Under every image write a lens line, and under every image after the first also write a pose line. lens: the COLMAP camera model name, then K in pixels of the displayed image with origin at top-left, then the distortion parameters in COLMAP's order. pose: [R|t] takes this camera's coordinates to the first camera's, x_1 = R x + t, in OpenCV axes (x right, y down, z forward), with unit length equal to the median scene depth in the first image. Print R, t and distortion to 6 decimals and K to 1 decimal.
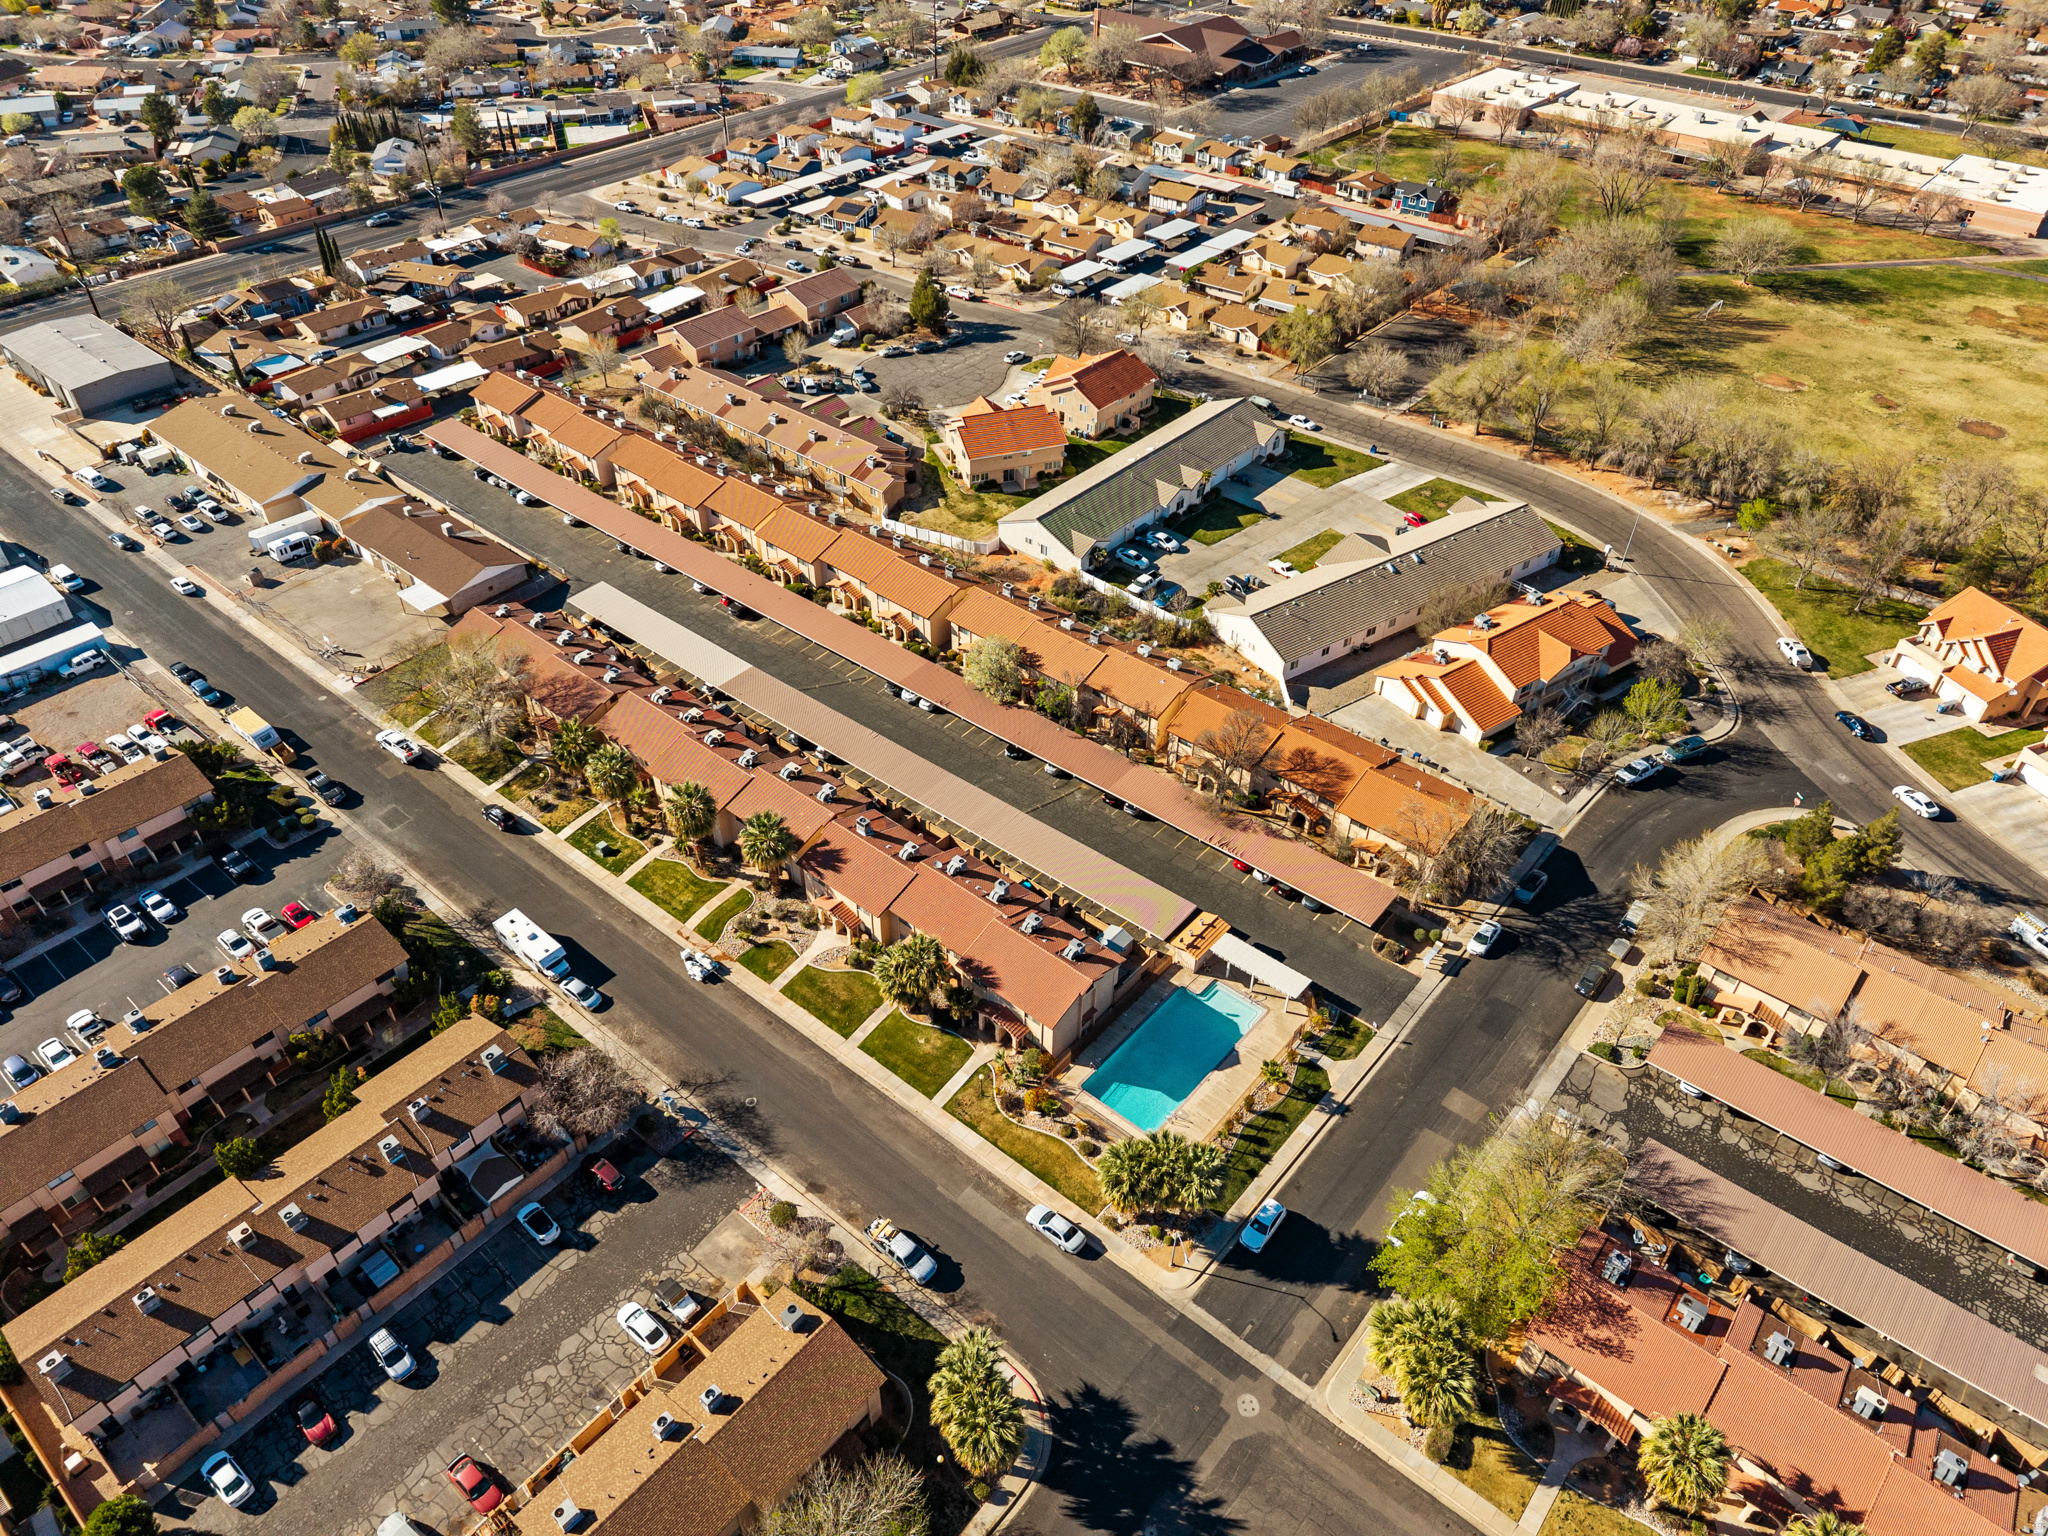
lens RADIAL K [[1395.2, 0, 1018.8], [0, 1395.2, 741.8], [0, 0, 1]] dist [0.098045, -0.153109]
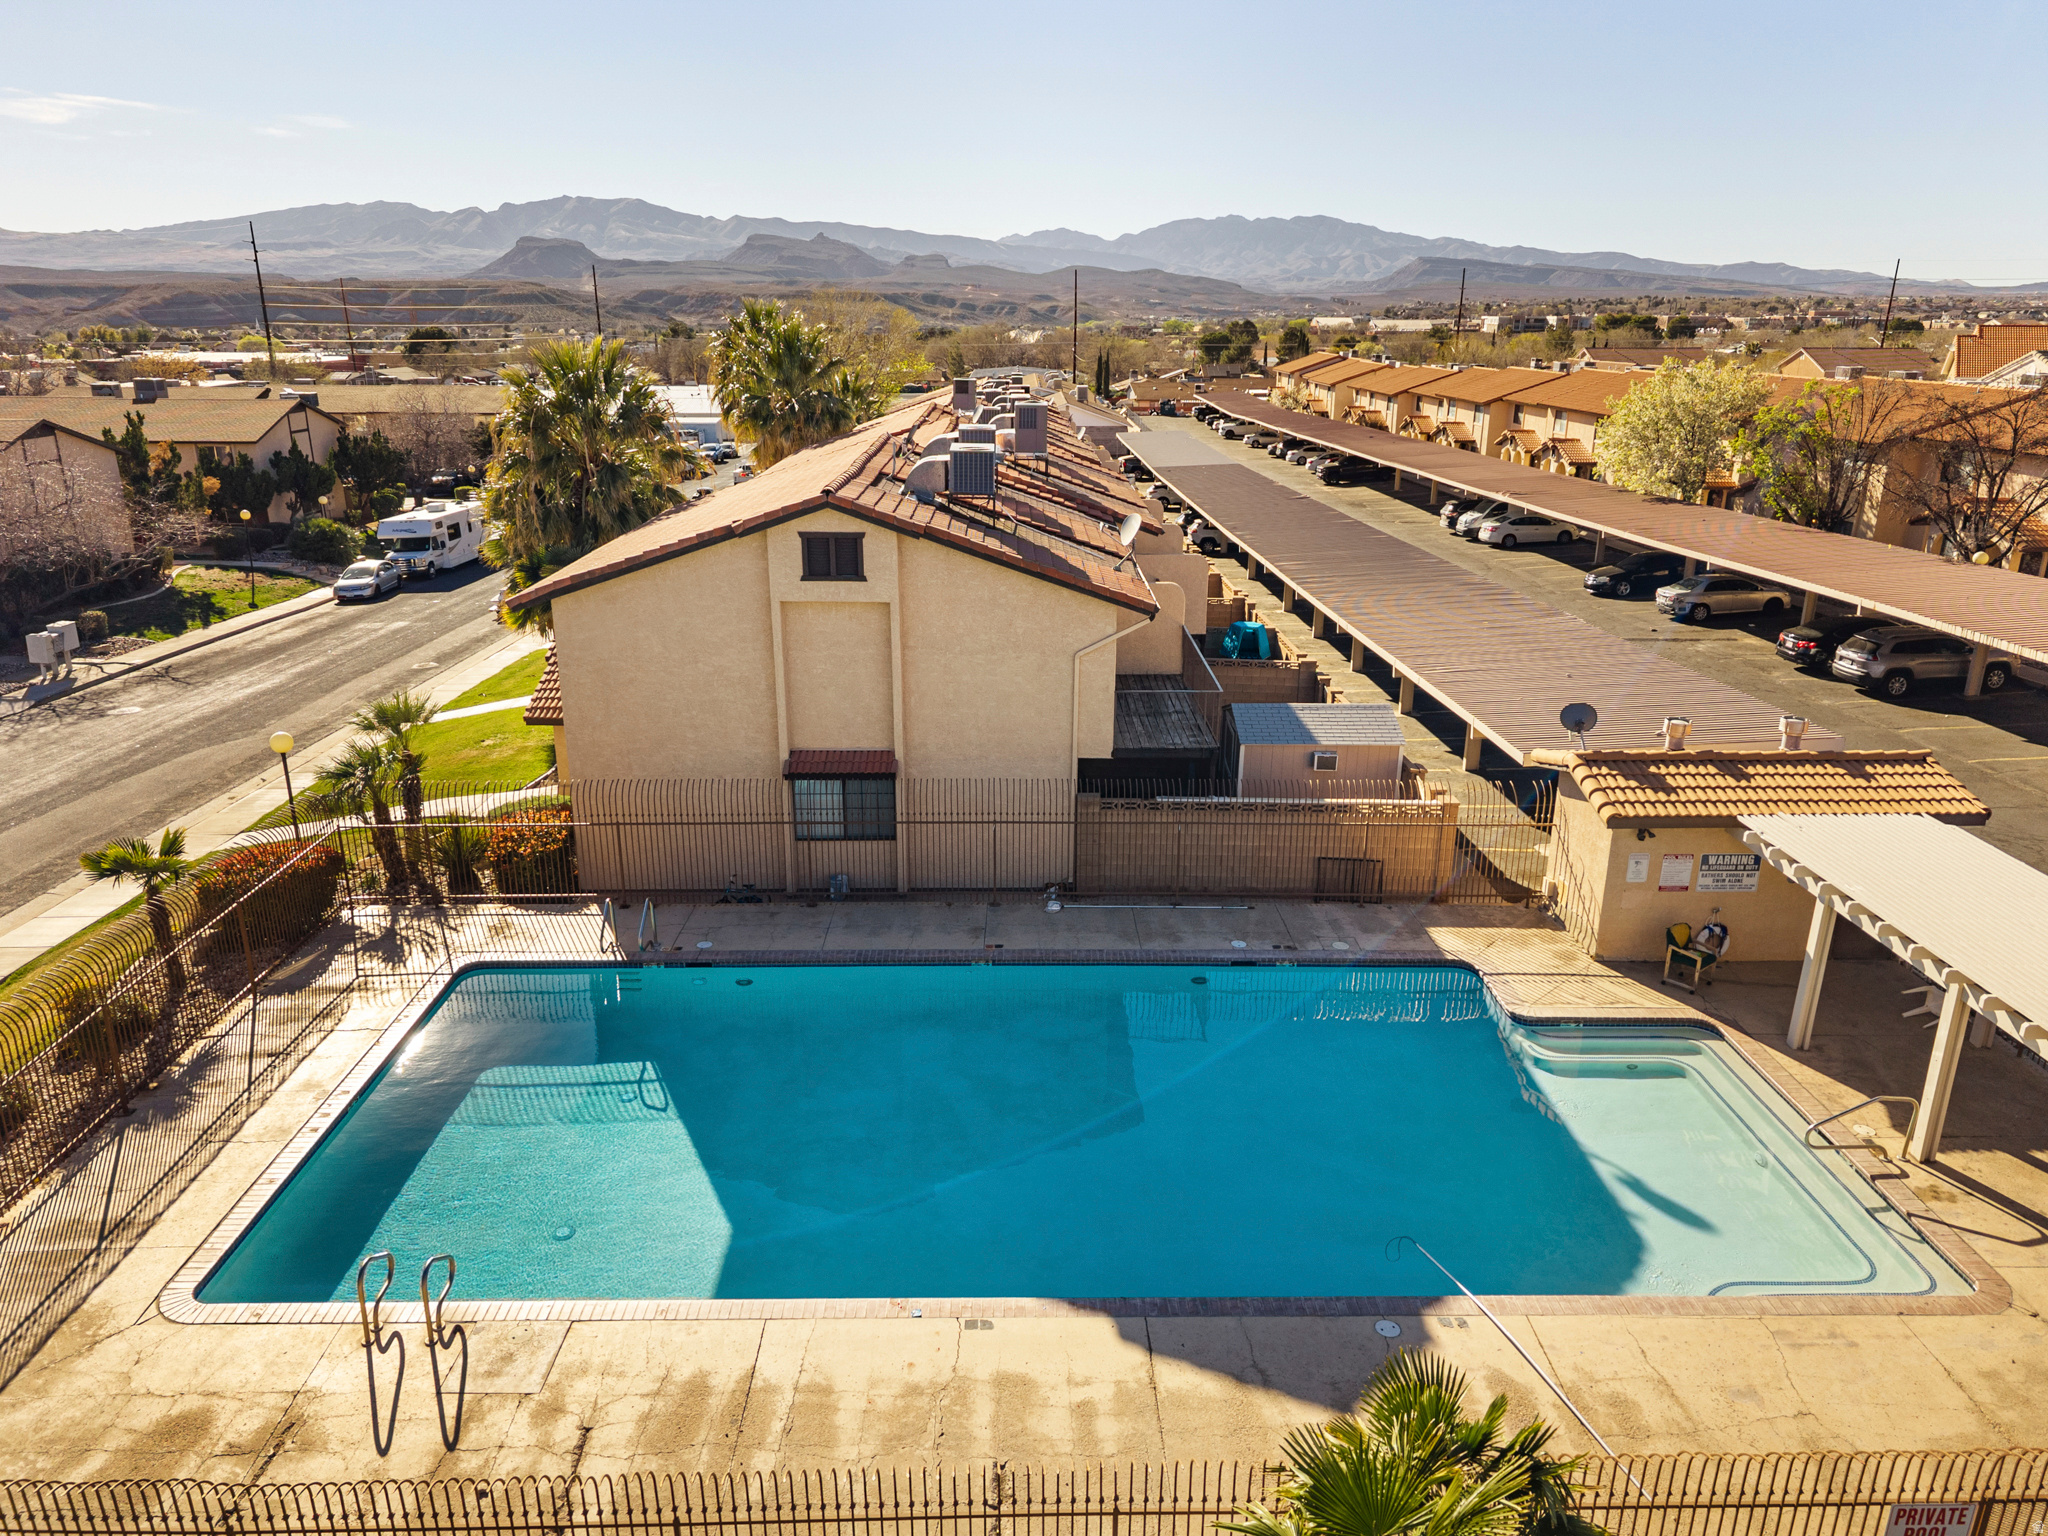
lens RADIAL K [[1373.3, 0, 1017.9], [0, 1373.3, 770.4], [0, 0, 1]] dist [0.035765, -0.051016]
pose [[0.652772, 0.225292, -0.723279, 0.172071], [-0.467183, 0.871302, -0.150241, 0.180210], [0.596347, 0.435977, 0.674014, 0.753729]]
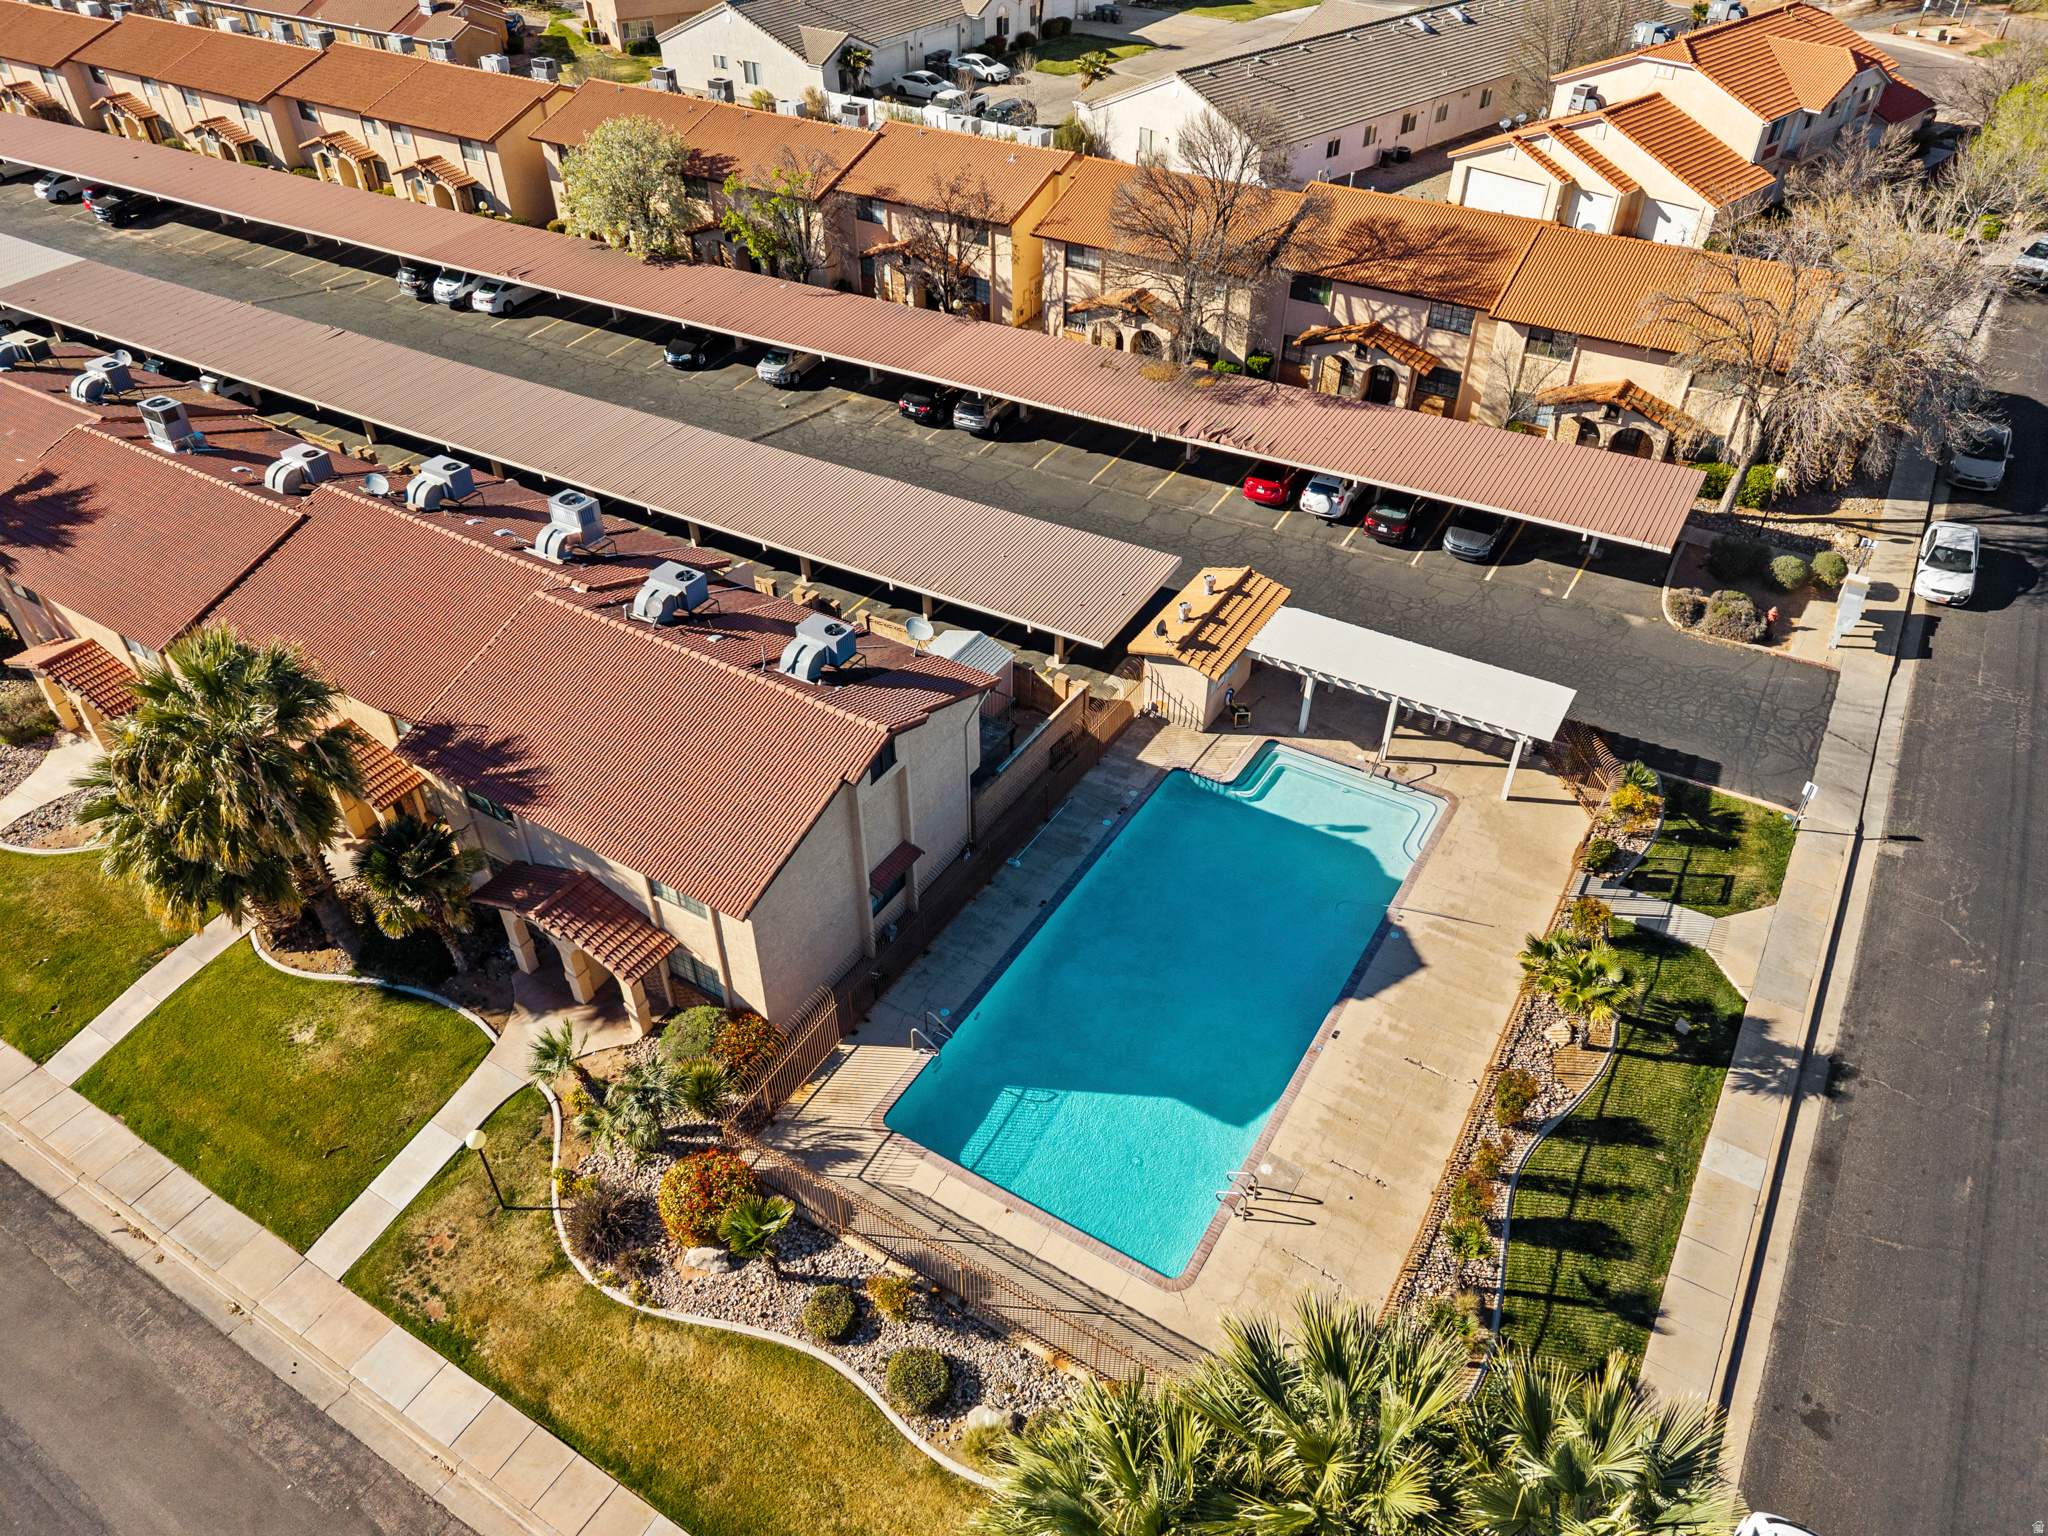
lens RADIAL K [[1373.3, 0, 1017.9], [0, 1373.3, 770.4], [0, 0, 1]] dist [0.035765, -0.051016]
pose [[0.988047, -0.108955, 0.109054, 0.039826], [0.107287, 0.994005, 0.021068, 0.145361], [-0.110696, -0.009116, 0.993813, 0.607081]]
